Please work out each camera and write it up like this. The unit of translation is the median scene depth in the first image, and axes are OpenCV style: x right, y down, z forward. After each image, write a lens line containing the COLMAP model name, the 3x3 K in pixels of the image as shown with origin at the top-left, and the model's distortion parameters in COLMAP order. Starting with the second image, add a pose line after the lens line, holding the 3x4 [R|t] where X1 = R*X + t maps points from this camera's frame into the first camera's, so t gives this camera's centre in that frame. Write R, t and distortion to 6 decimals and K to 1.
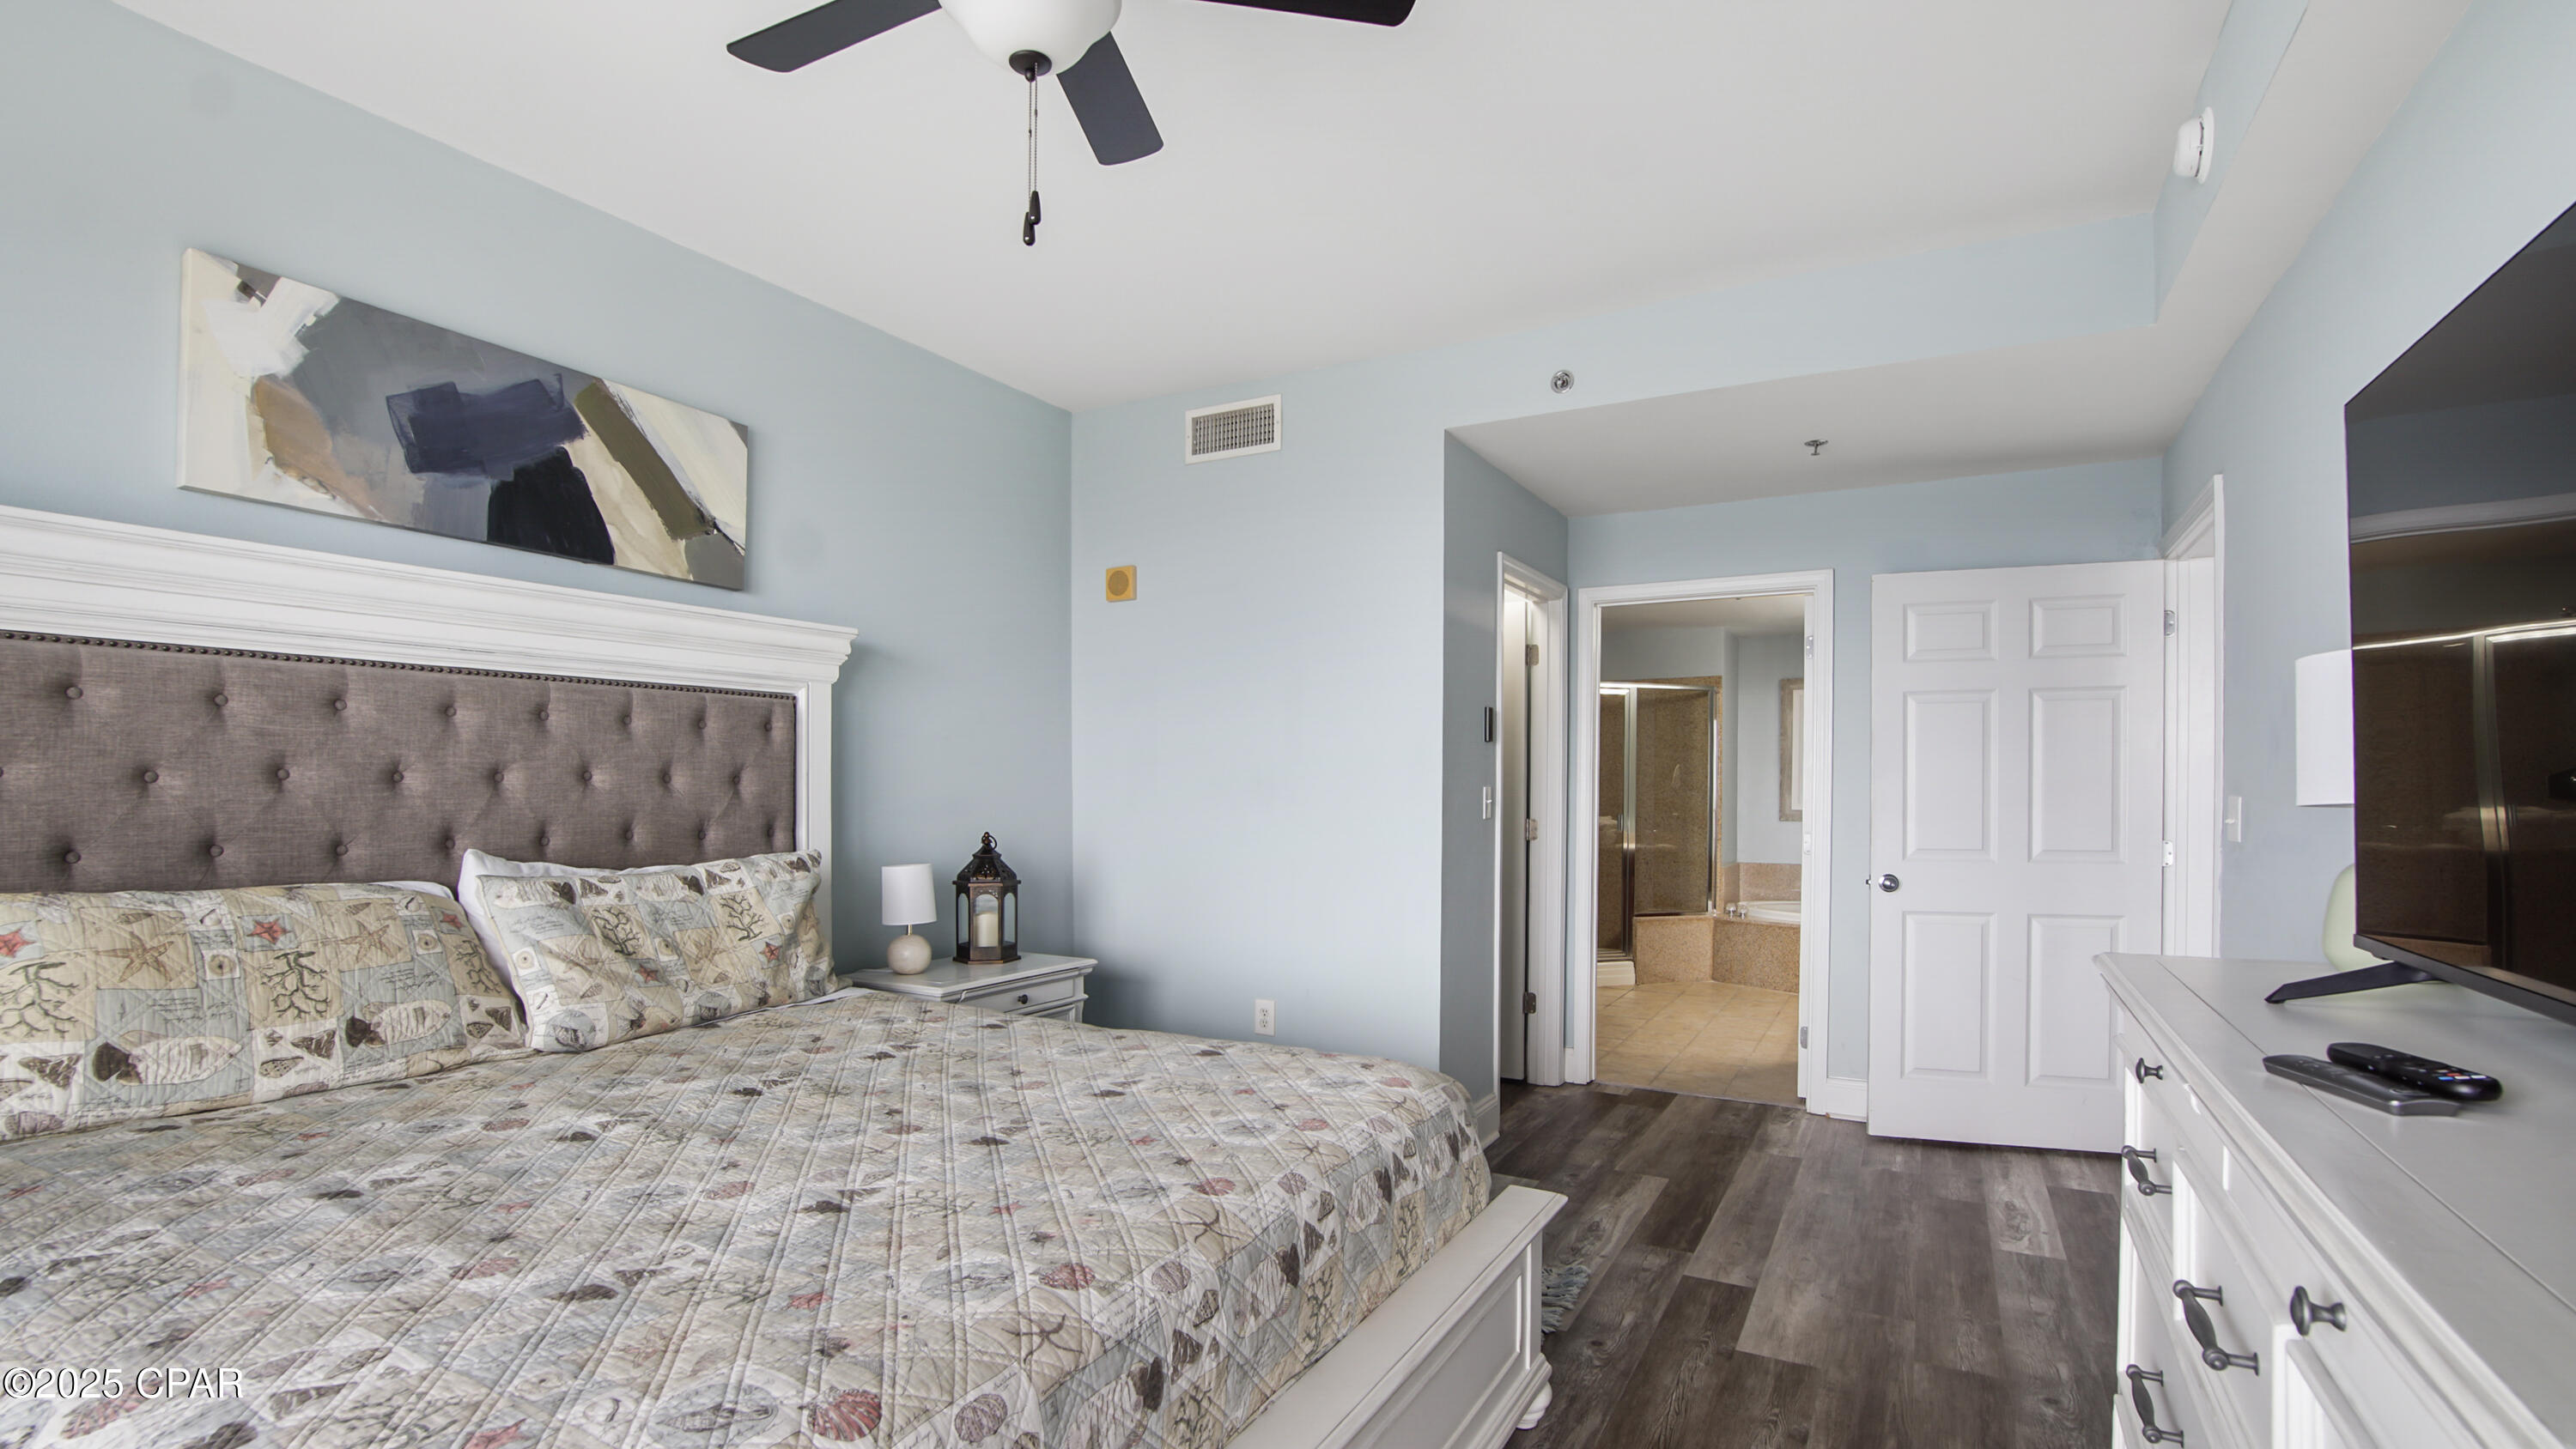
lens RADIAL K [[1189.5, 0, 1300.1], [0, 1189.5, 749.9], [0, 0, 1]] dist [-0.003850, -0.000322]
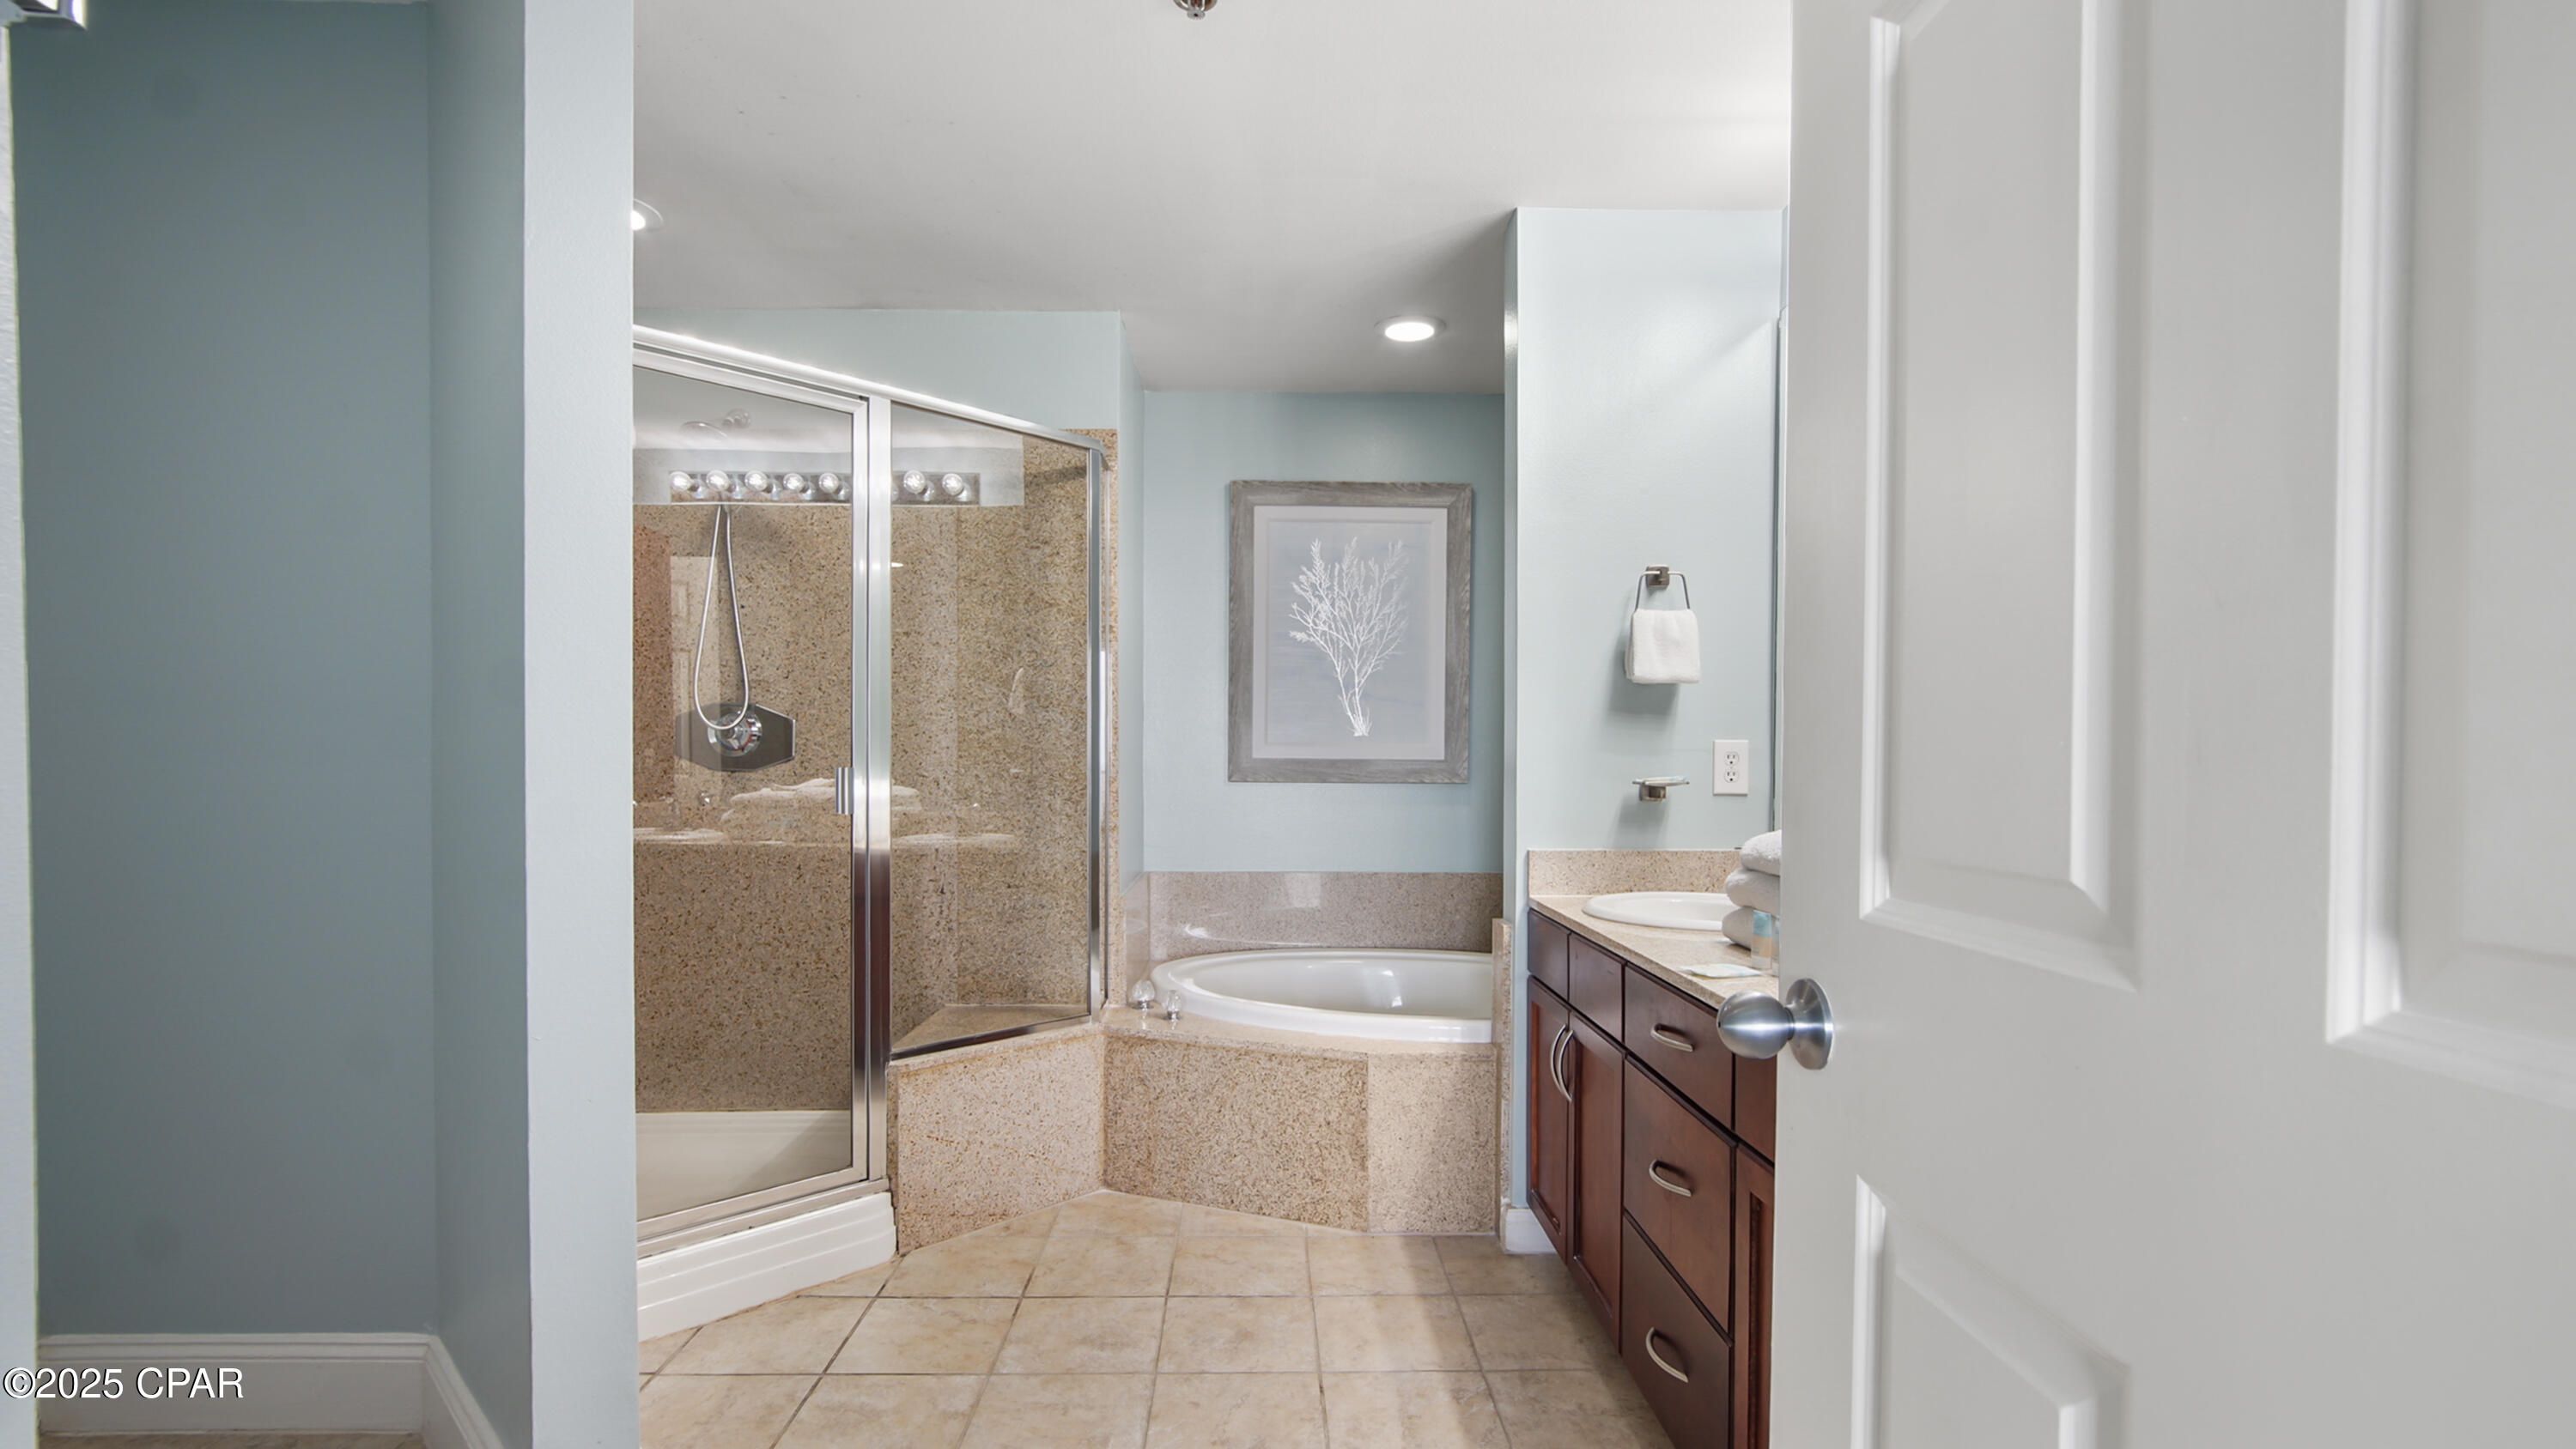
lens RADIAL K [[1189.5, 0, 1300.1], [0, 1189.5, 749.9], [0, 0, 1]] dist [-0.003850, -0.000322]
pose [[0.865211, -0.022197, 0.500917, 0.208118], [0.000150, 0.999031, 0.044011, 0.031720], [-0.501408, -0.038004, 0.864376, 0.629618]]
